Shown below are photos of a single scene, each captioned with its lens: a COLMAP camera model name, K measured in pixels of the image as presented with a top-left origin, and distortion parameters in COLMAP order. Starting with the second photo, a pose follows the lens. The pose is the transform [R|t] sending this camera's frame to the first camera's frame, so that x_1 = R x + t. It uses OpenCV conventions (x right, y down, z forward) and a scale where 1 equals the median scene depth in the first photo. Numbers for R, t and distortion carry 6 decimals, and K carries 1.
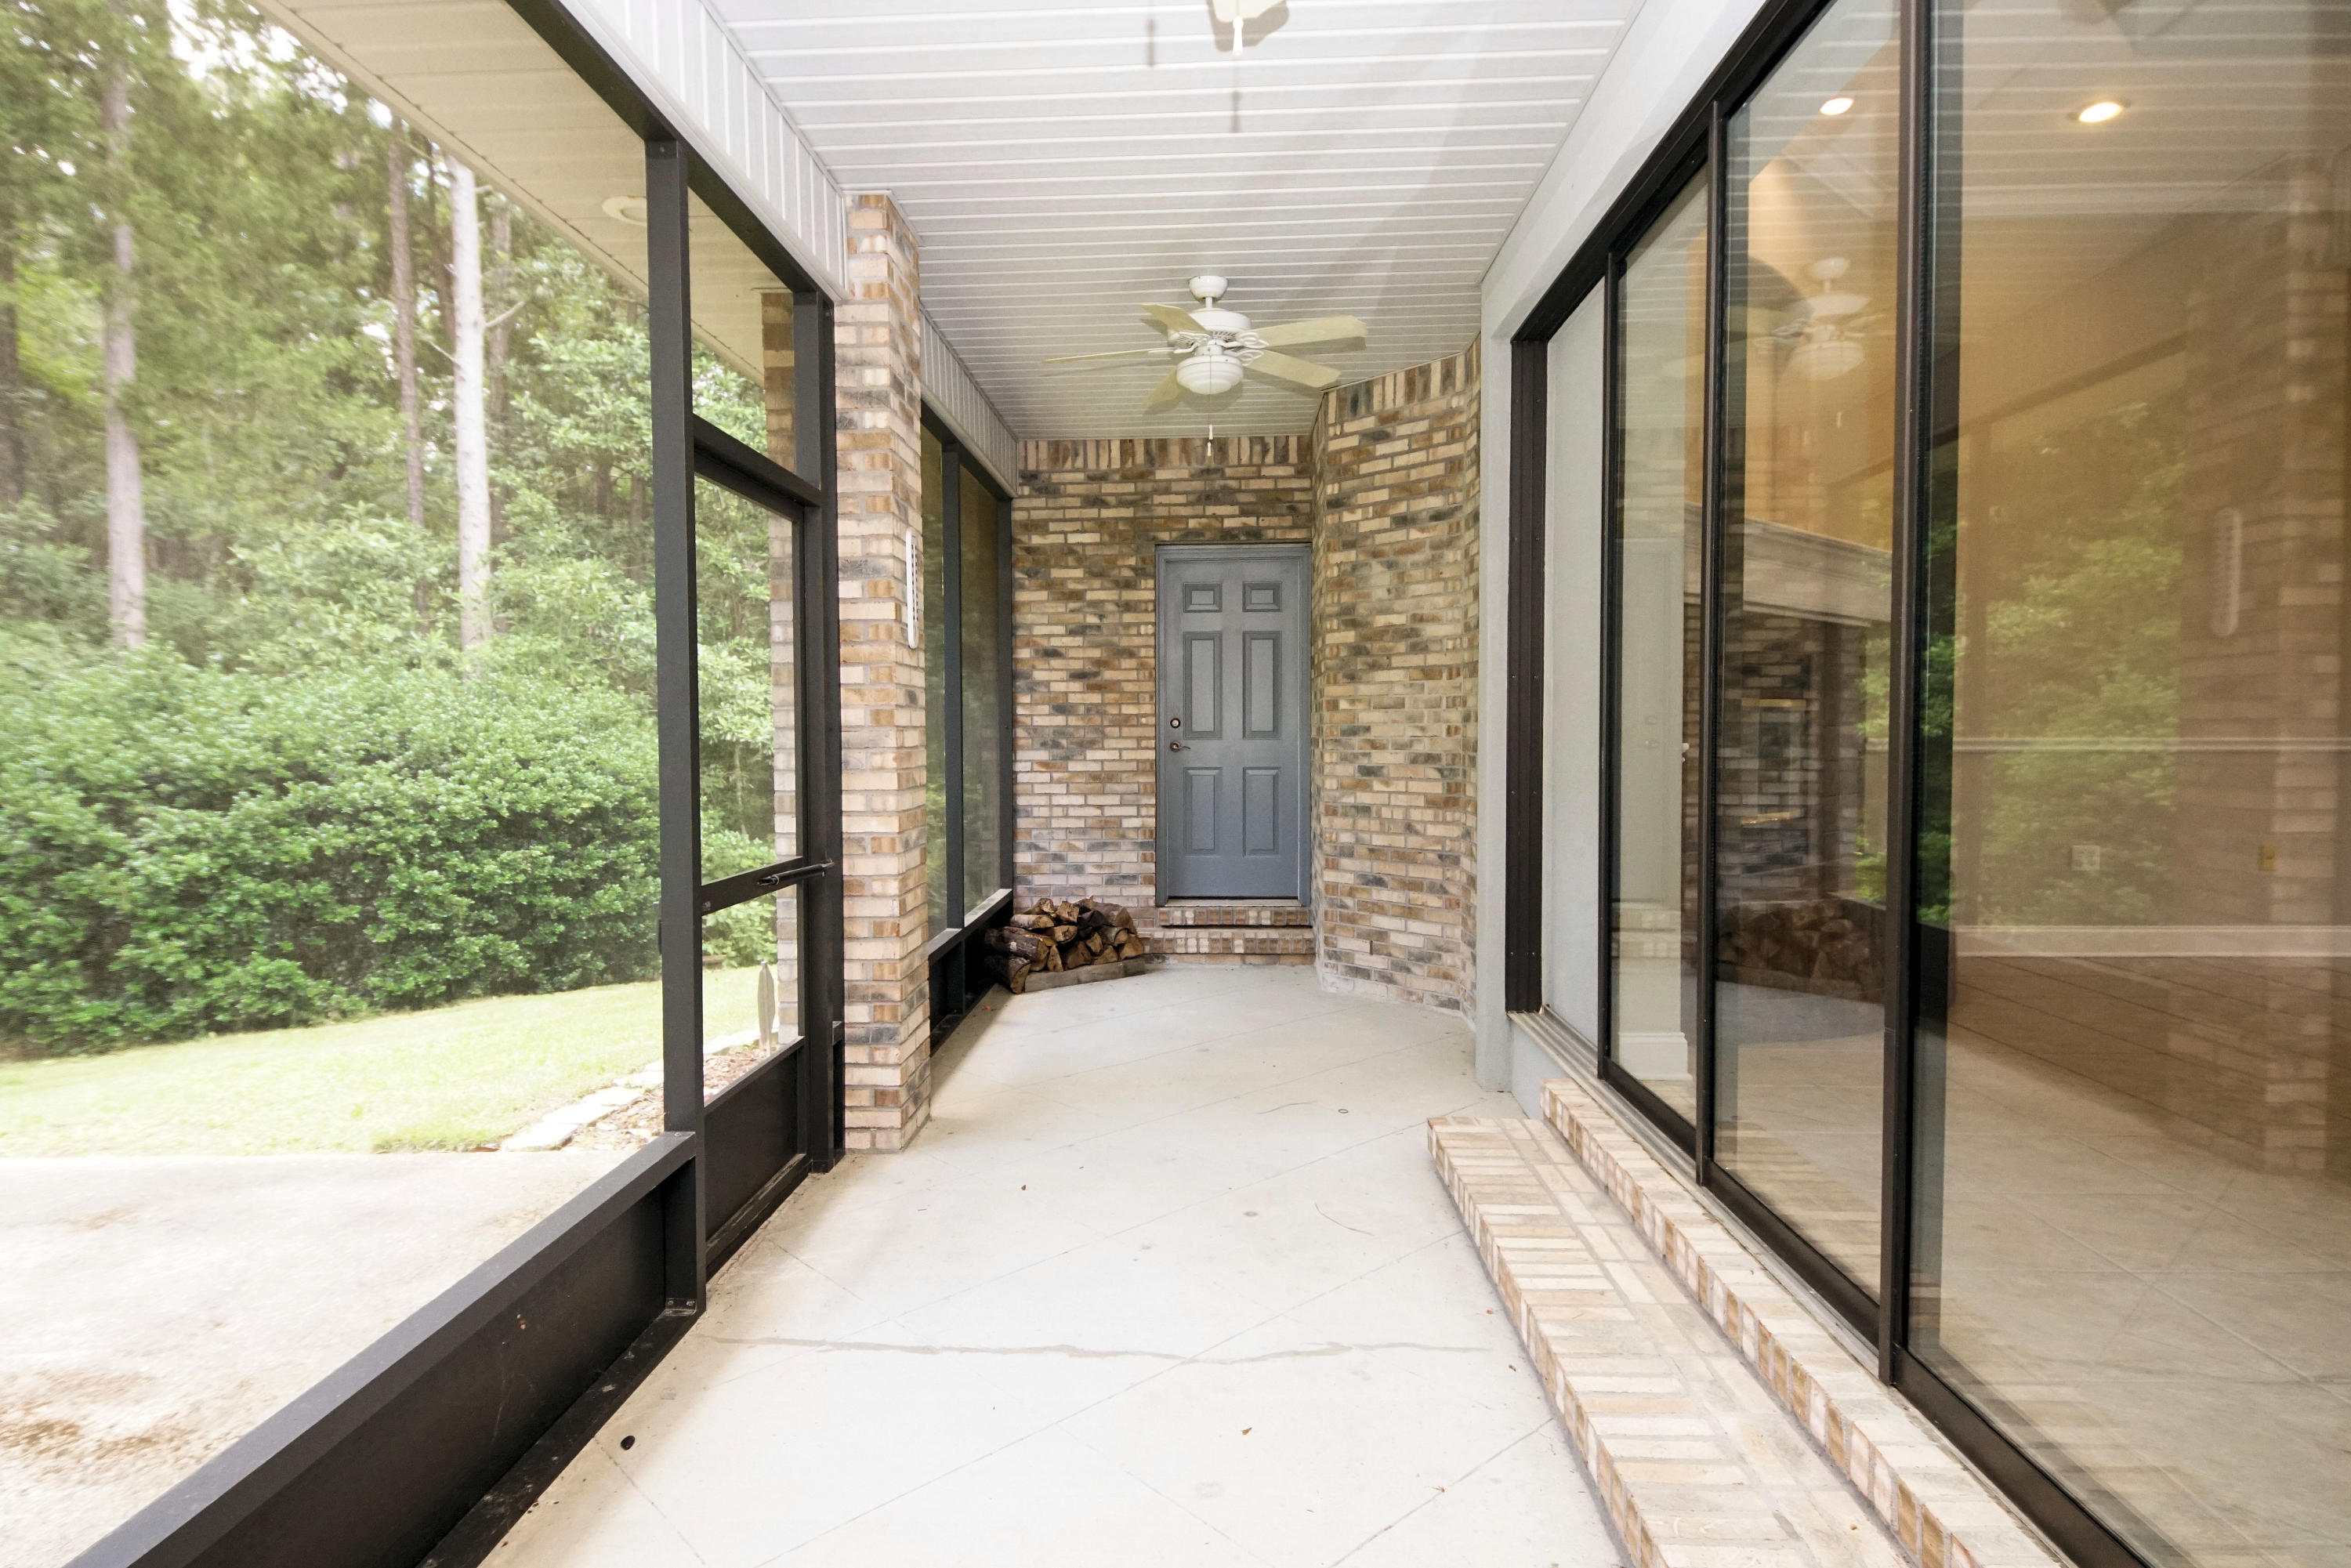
lens RADIAL K [[1260.0, 0, 1148.4], [0, 1260.0, 775.3], [0, 0, 1]] dist [0.040833, -0.035638]
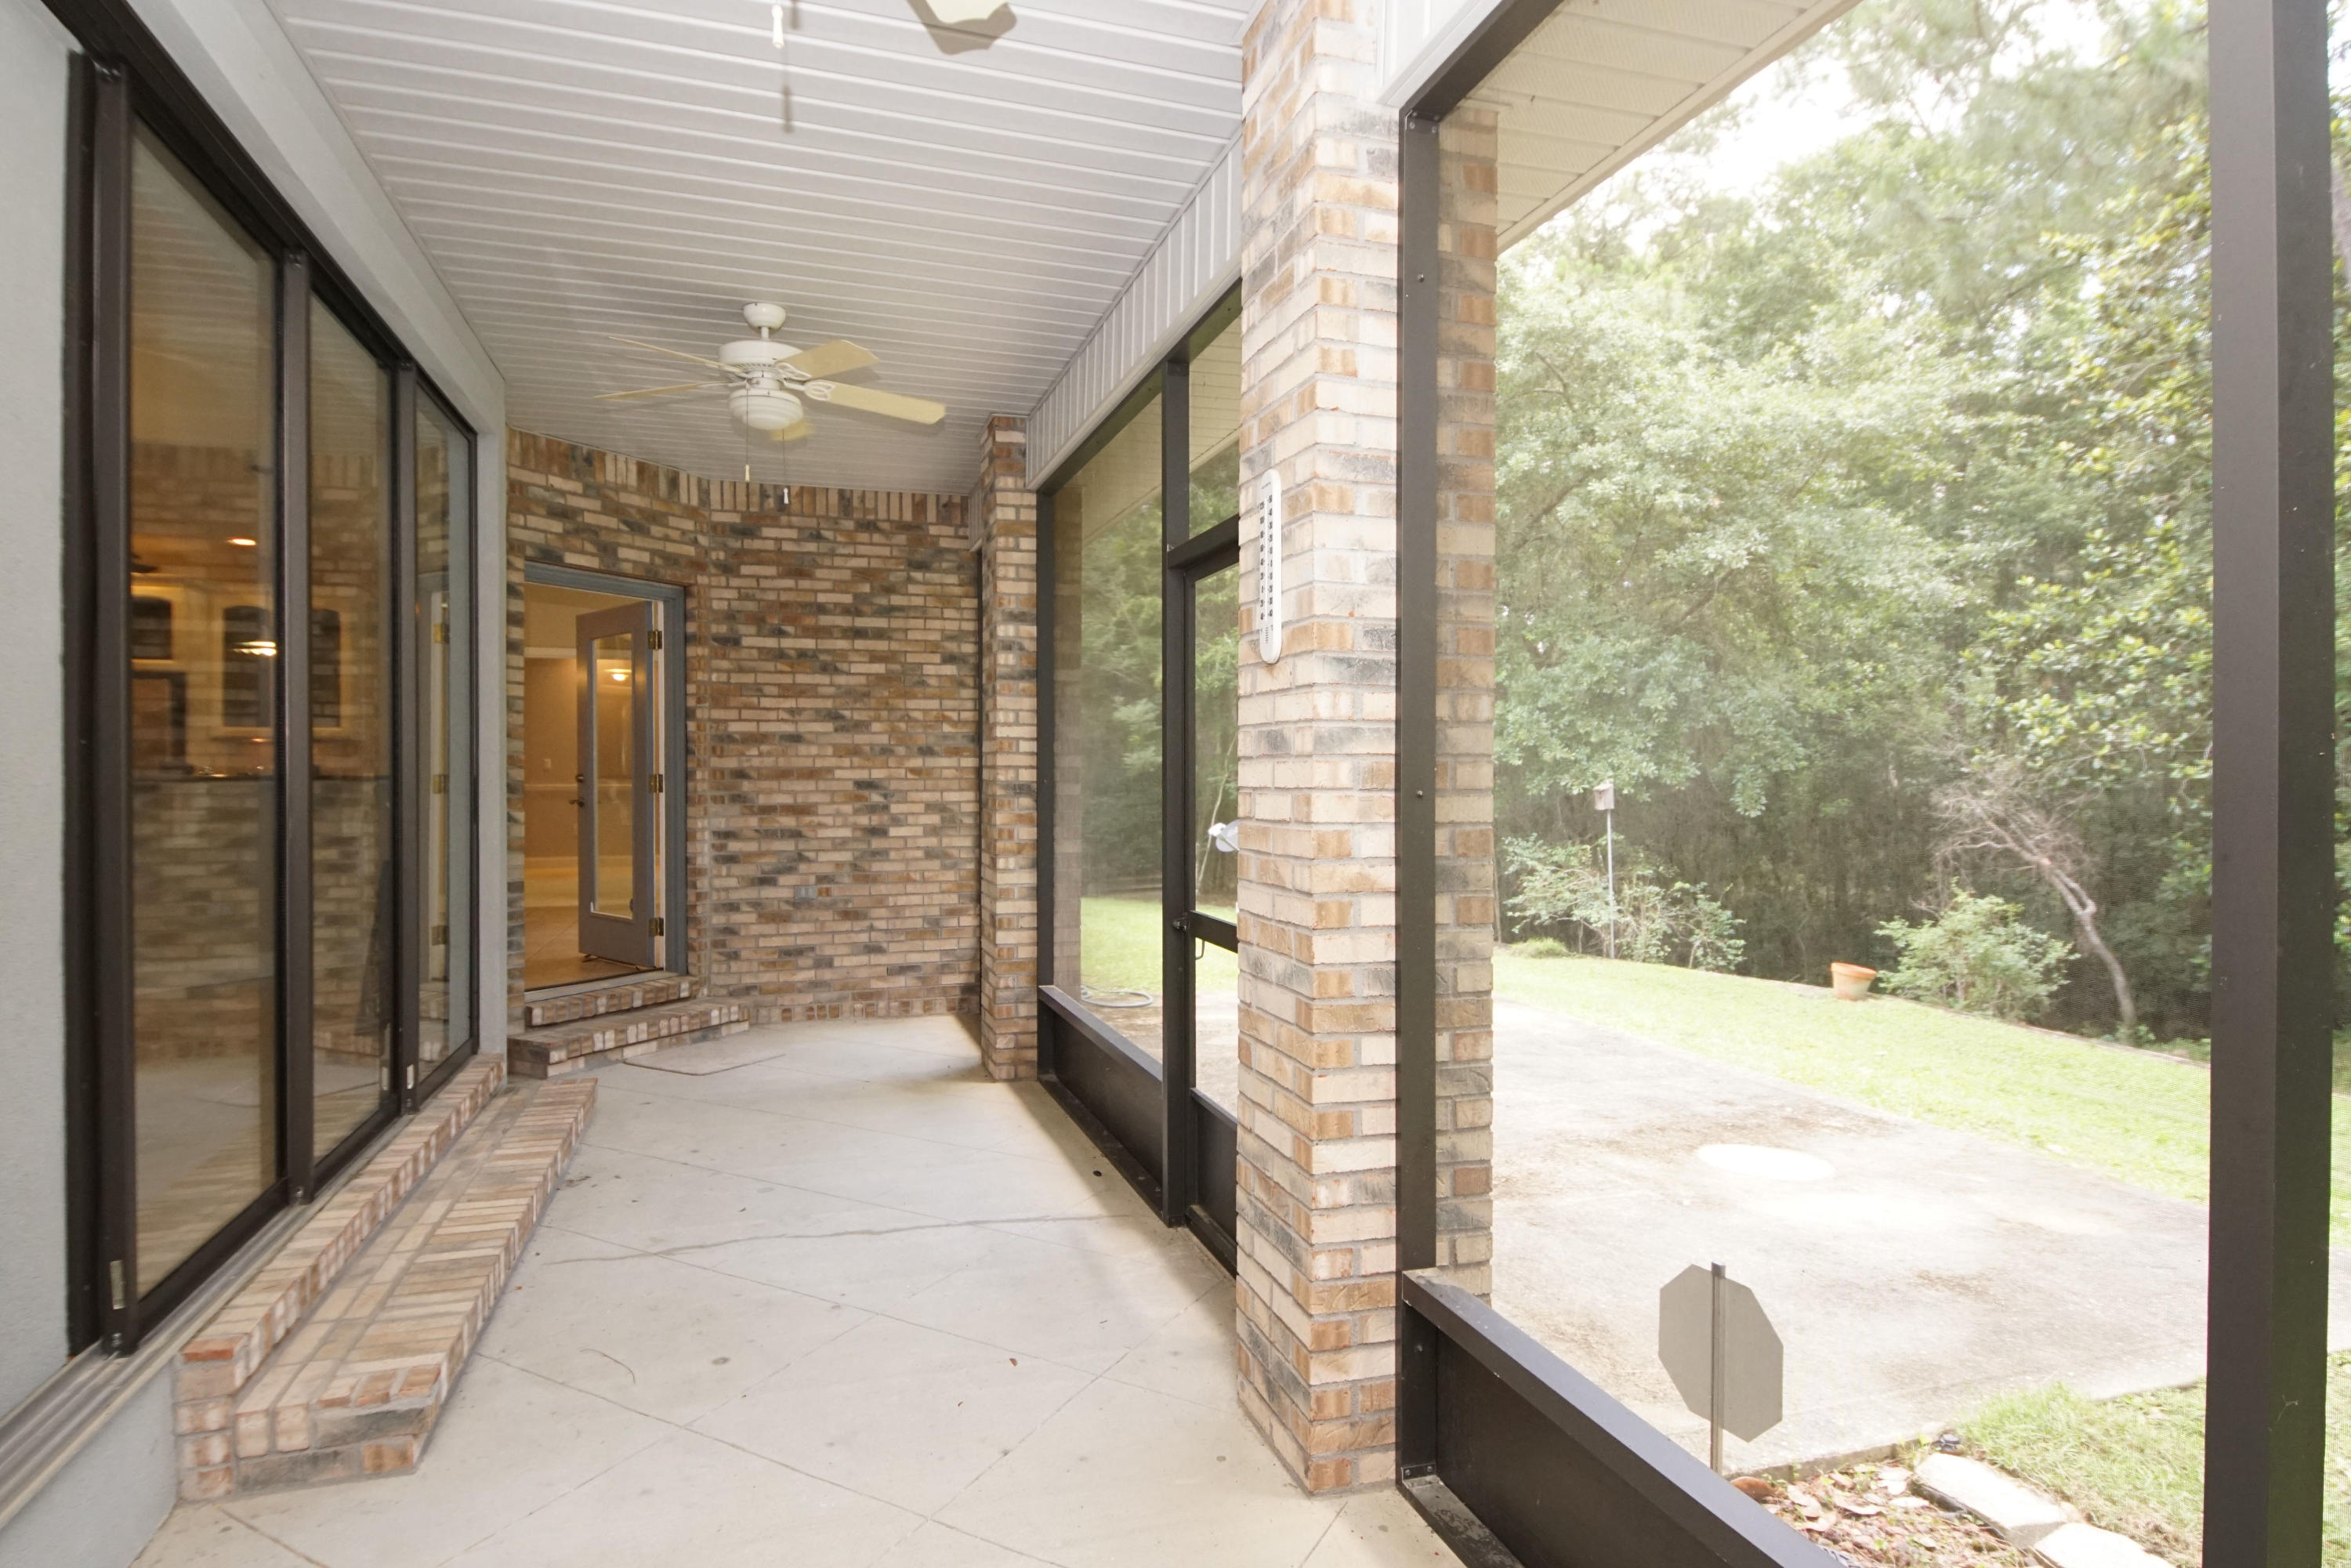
lens RADIAL K [[1260.0, 0, 1148.4], [0, 1260.0, 775.3], [0, 0, 1]] dist [0.040833, -0.035638]
pose [[-0.937755, 0.006665, -0.347233, 0.050125], [-0.006628, 0.999290, 0.037083, -0.038494], [0.347234, 0.037076, -0.937045, 0.889604]]
